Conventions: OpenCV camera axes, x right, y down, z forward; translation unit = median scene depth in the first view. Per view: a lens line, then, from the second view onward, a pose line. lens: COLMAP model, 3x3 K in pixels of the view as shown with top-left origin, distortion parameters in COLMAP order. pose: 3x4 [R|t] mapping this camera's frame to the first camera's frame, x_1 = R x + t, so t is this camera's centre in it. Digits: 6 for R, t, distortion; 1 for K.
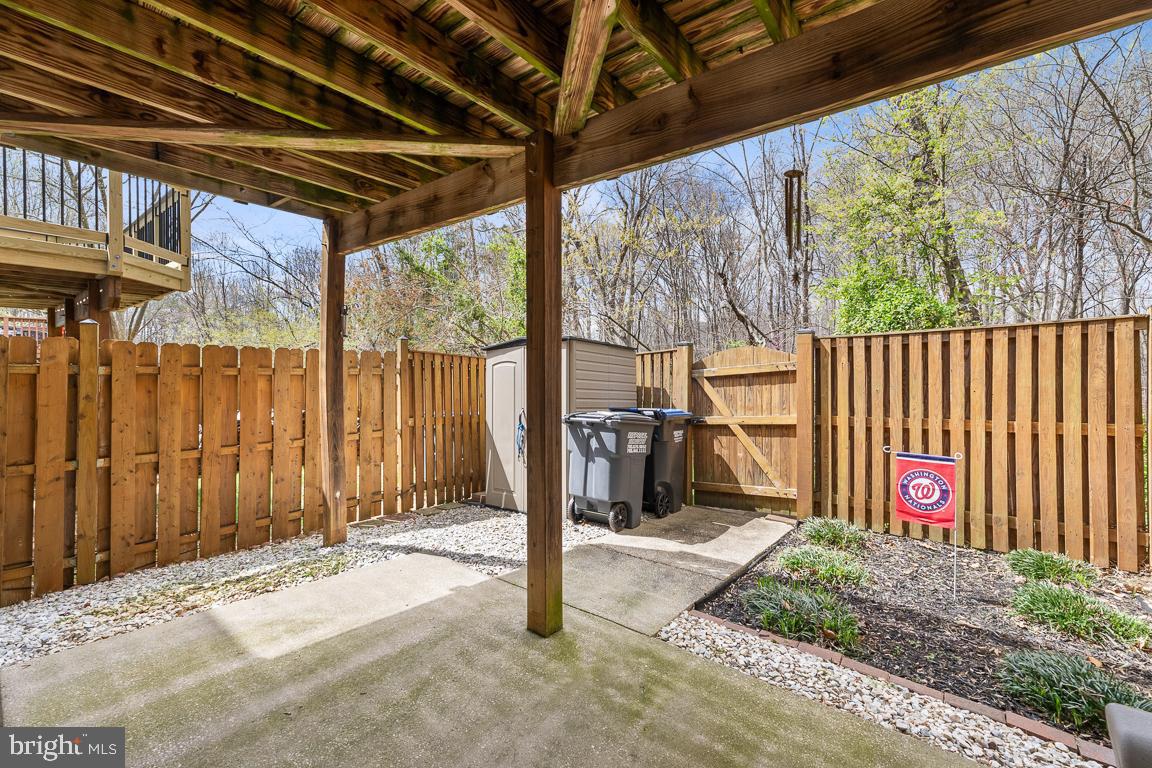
lens RADIAL K [[468.7, 0, 579.8], [0, 468.7, 378.4], [0, 0, 1]] dist [0.001158, 0.000130]
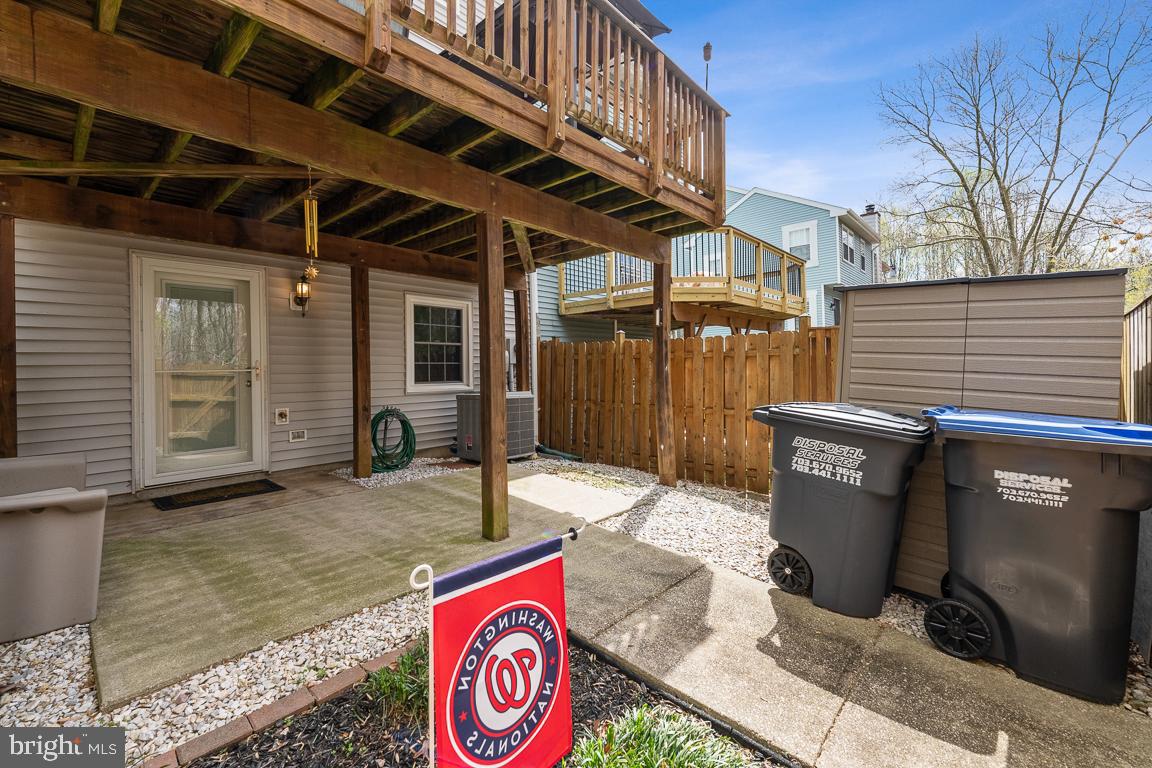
lens RADIAL K [[468.7, 0, 579.8], [0, 468.7, 378.4], [0, 0, 1]] dist [0.001158, 0.000130]
pose [[-0.052089, 0.013797, -0.998547, 0.902174], [-0.003194, 0.999897, 0.013982, 0.040521], [0.998637, 0.003918, -0.052040, 0.940547]]
